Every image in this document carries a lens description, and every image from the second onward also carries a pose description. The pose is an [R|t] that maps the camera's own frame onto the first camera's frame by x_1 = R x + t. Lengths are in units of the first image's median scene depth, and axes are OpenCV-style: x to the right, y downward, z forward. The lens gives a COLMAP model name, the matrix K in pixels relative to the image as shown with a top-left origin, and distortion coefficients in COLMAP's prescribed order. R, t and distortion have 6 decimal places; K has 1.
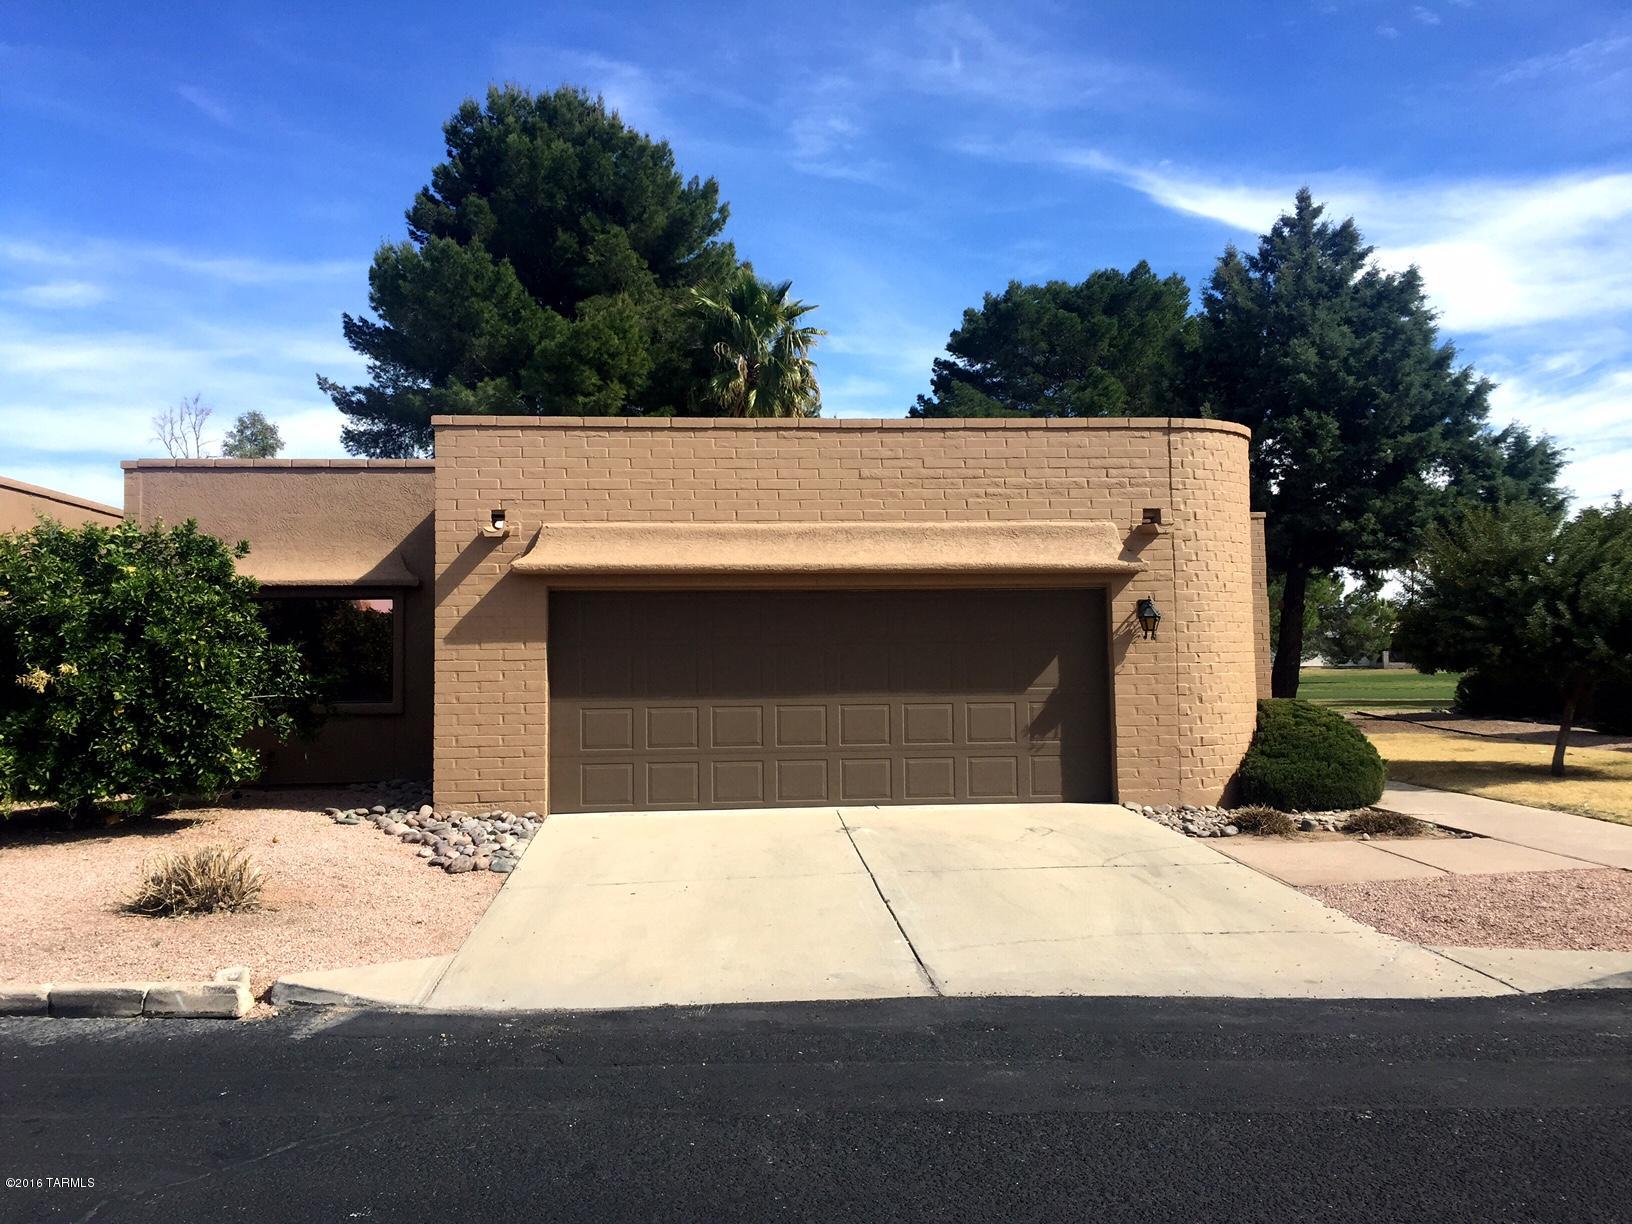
lens RADIAL K [[1398.7, 0, 812.3], [0, 1398.7, 575.8], [0, 0, 1]] dist [0.058518, 0.003222]
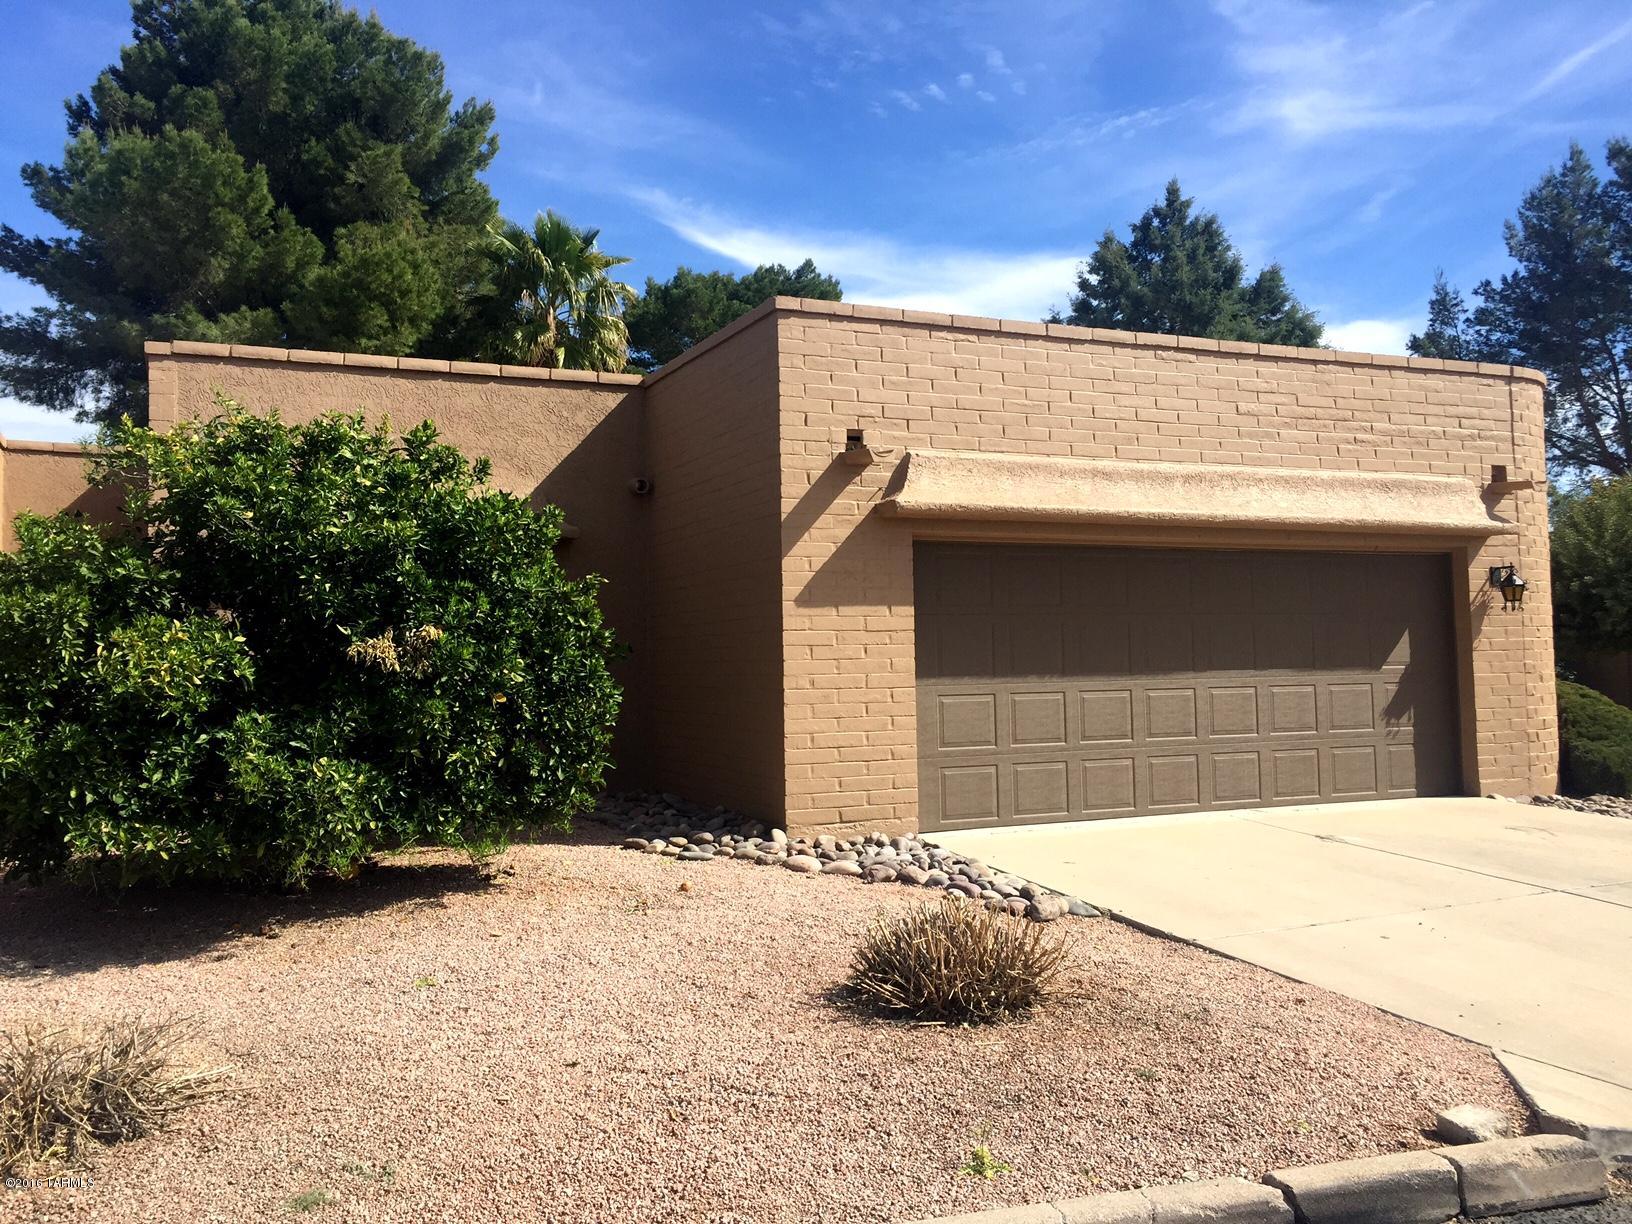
lens RADIAL K [[1394.2, 0, 813.2], [0, 1394.2, 580.0], [0, 0, 1]] dist [0.093463, -0.130846]
pose [[0.942137, 0.014362, 0.334920, -0.462461], [-0.014489, 0.999893, -0.002122, 0.032960], [-0.334914, -0.002853, 0.942244, 0.288686]]
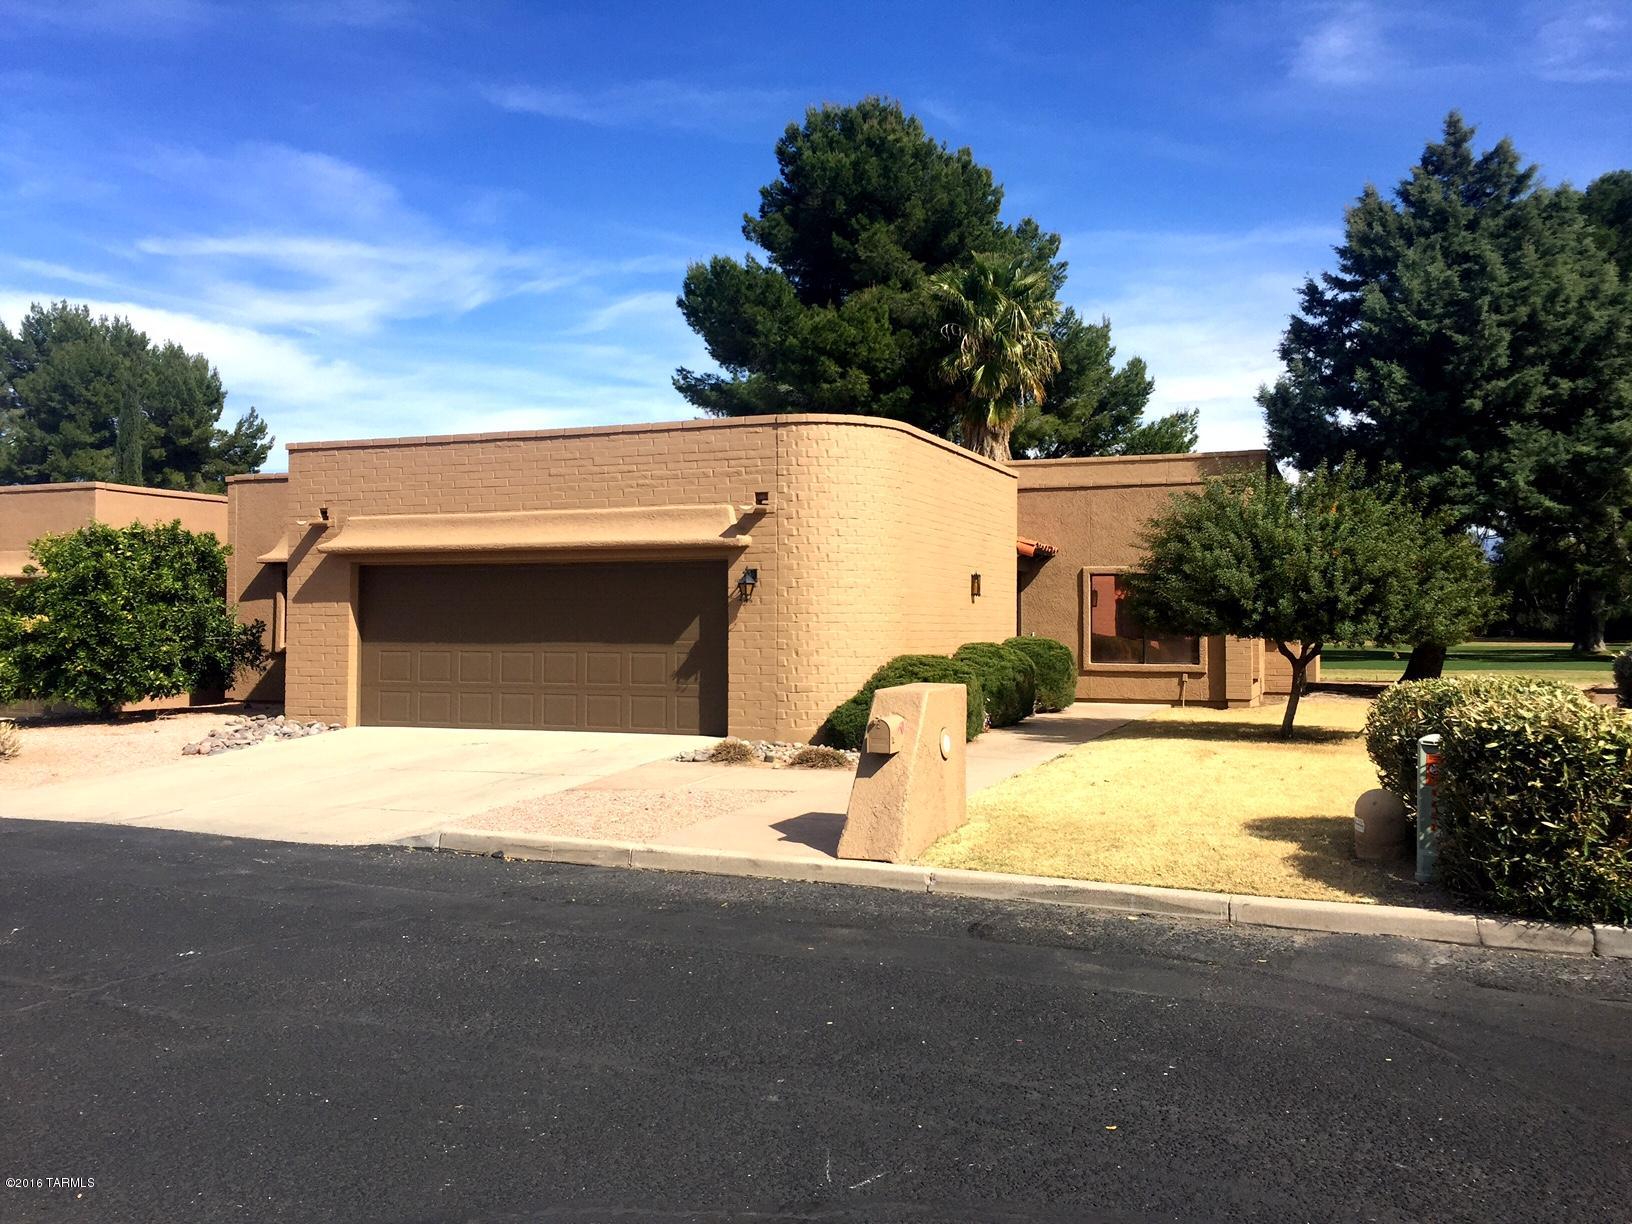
lens RADIAL K [[1394.2, 0, 813.2], [0, 1394.2, 580.0], [0, 0, 1]] dist [0.093463, -0.130846]
pose [[0.894871, -0.002730, -0.446316, 0.791969], [0.017646, 0.999416, 0.029267, -0.007296], [0.445975, -0.034066, 0.894397, -0.039907]]
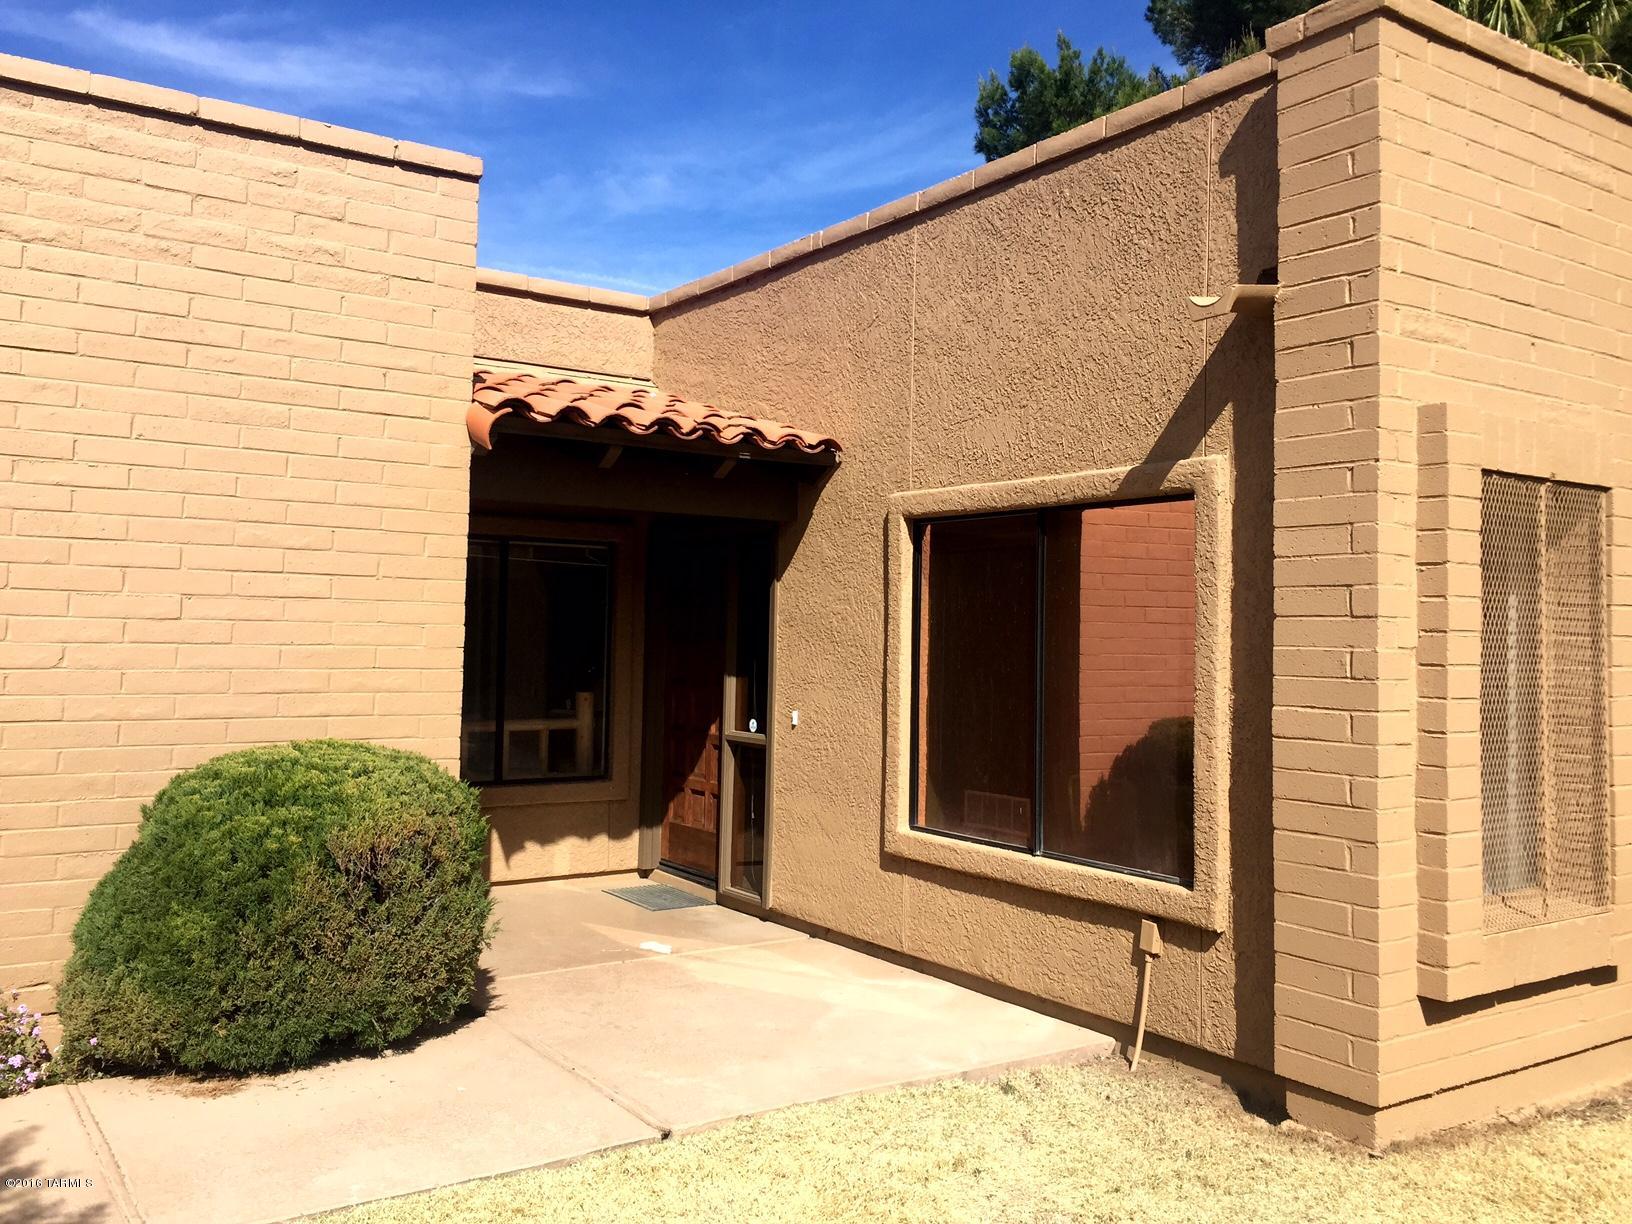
lens RADIAL K [[1394.2, 0, 813.2], [0, 1394.2, 580.0], [0, 0, 1]] dist [0.093463, -0.130846]
pose [[0.499060, -0.016172, -0.866417, 0.739747], [0.043316, 0.999042, 0.006303, 0.057425], [0.865484, -0.040676, 0.499282, 1.341464]]
